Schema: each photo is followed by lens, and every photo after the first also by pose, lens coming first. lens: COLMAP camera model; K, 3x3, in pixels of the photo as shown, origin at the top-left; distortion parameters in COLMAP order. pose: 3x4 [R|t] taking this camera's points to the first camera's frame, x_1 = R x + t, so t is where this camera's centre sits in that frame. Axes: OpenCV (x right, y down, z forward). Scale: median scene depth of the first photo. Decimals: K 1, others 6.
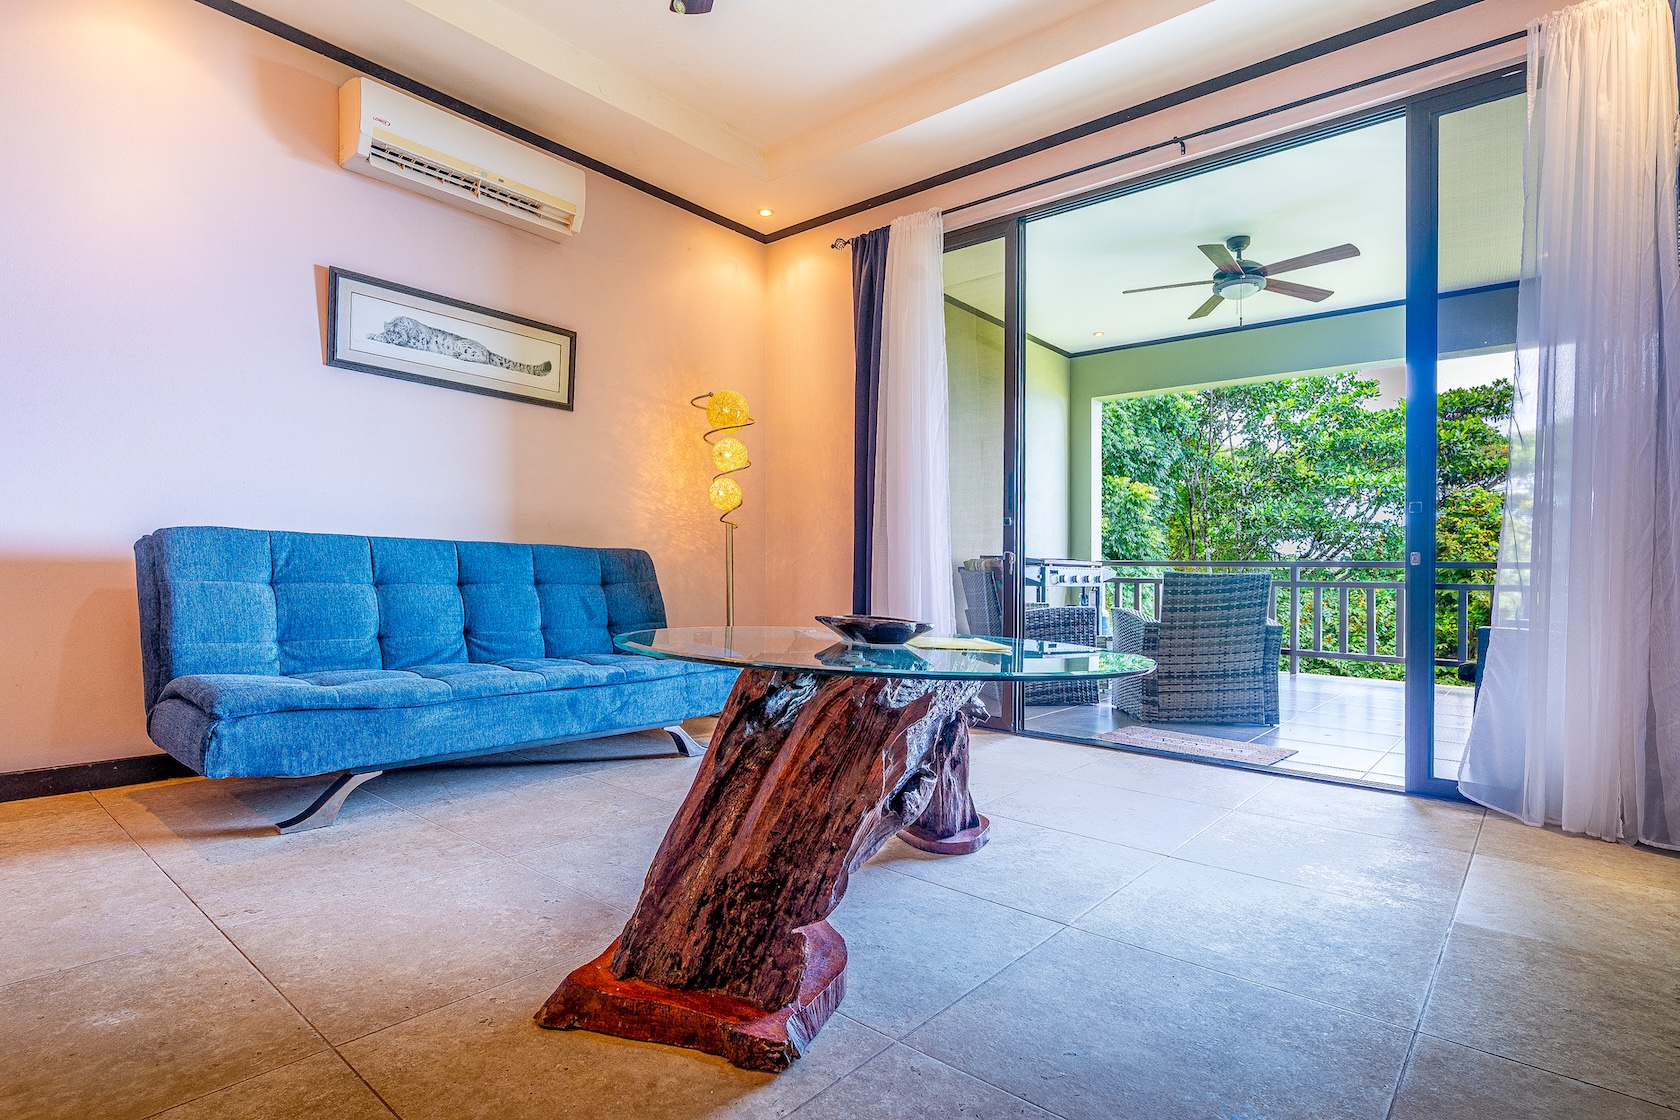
lens RADIAL K [[821.5, 0, 822.0], [0, 821.5, 571.0], [0, 0, 1]] dist [-0.002874, 0.006509]
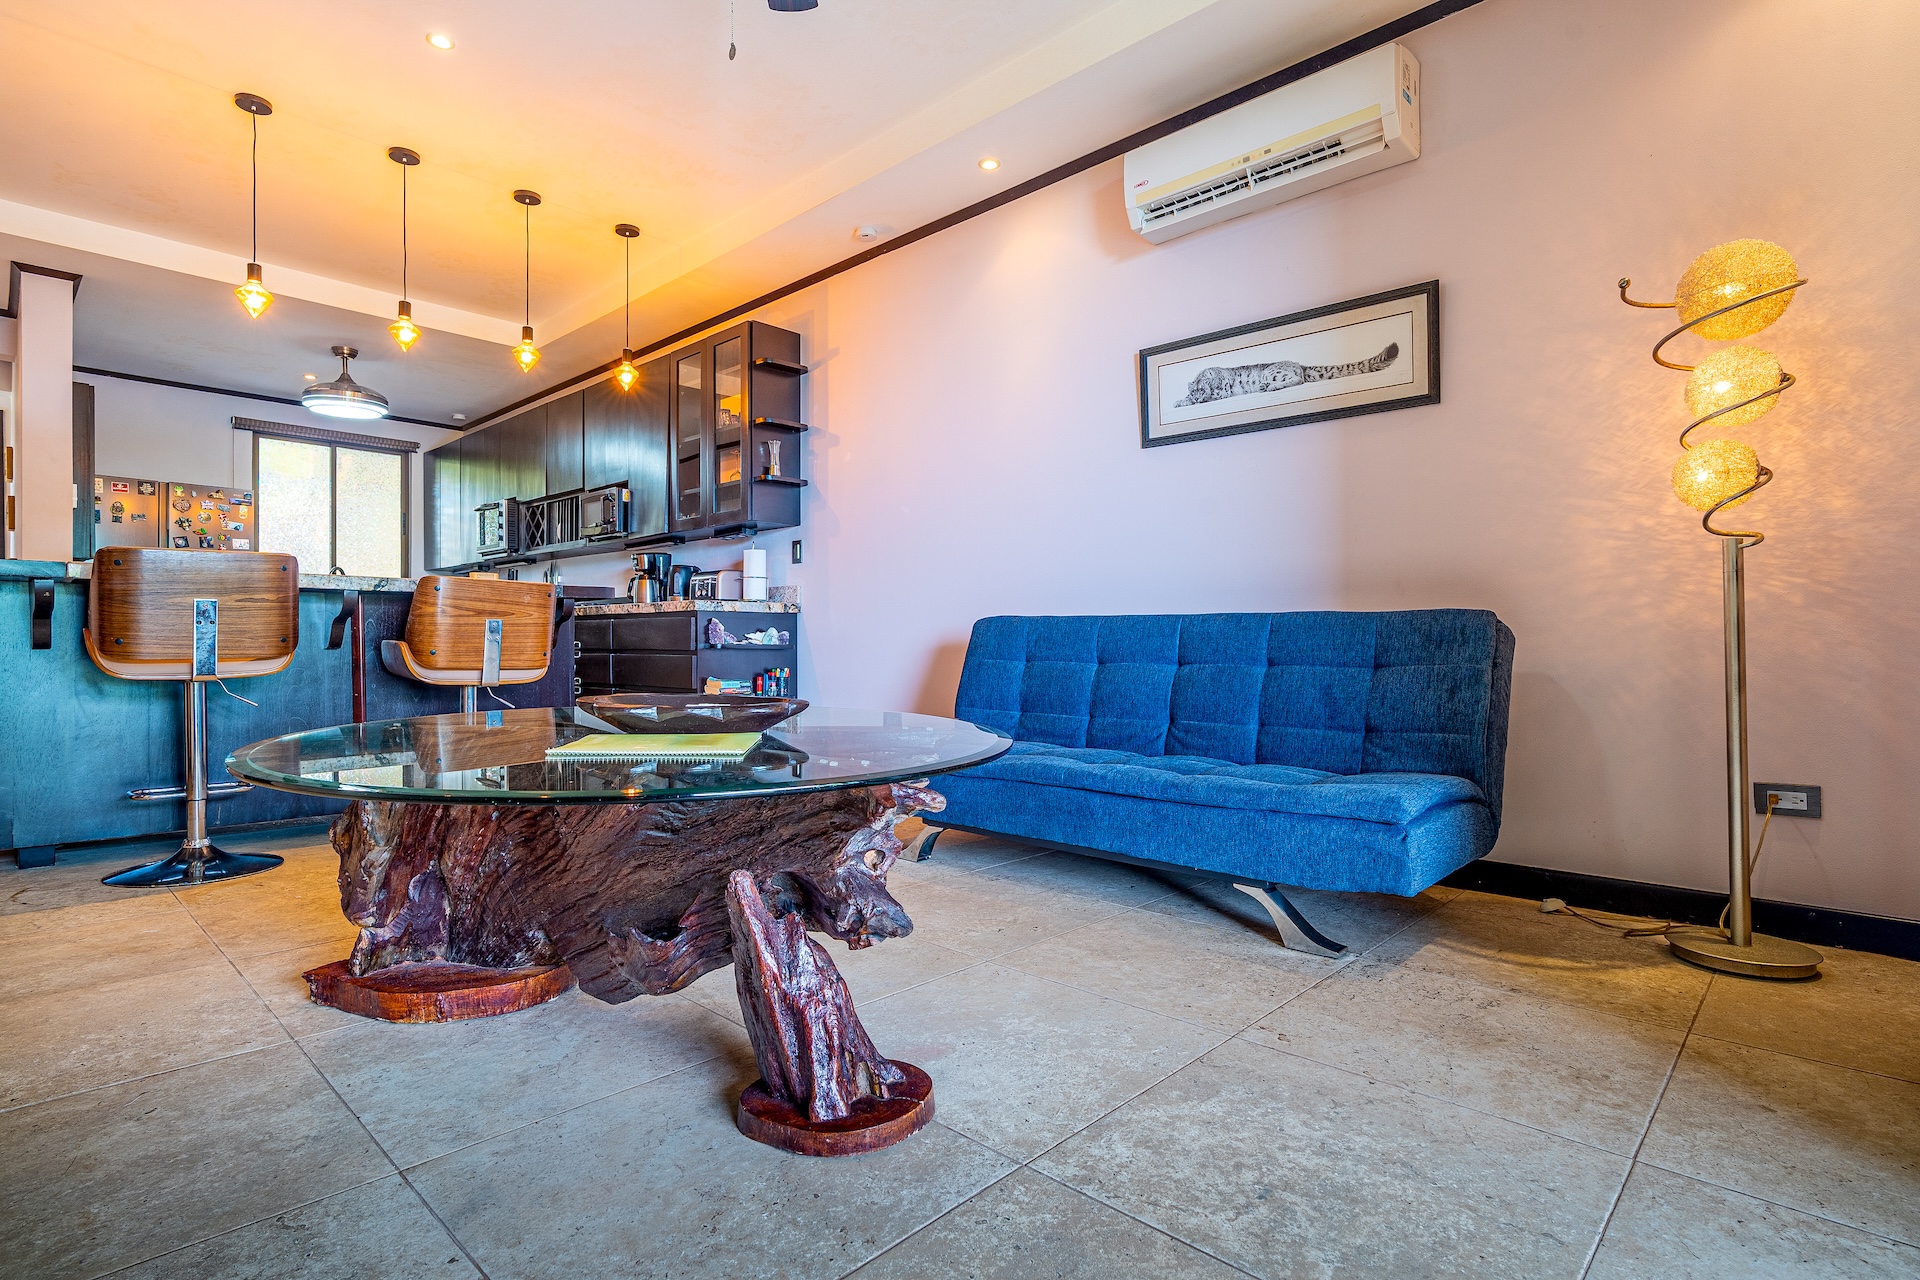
lens RADIAL K [[938.8, 0, 939.5], [0, 938.8, 652.6], [0, 0, 1]] dist [-0.002874, 0.006509]
pose [[-0.036206, -0.011265, -0.999281, 0.490018], [0.001006, 0.999936, -0.011309, 0.012487], [0.999344, -0.001415, -0.036192, 0.687605]]
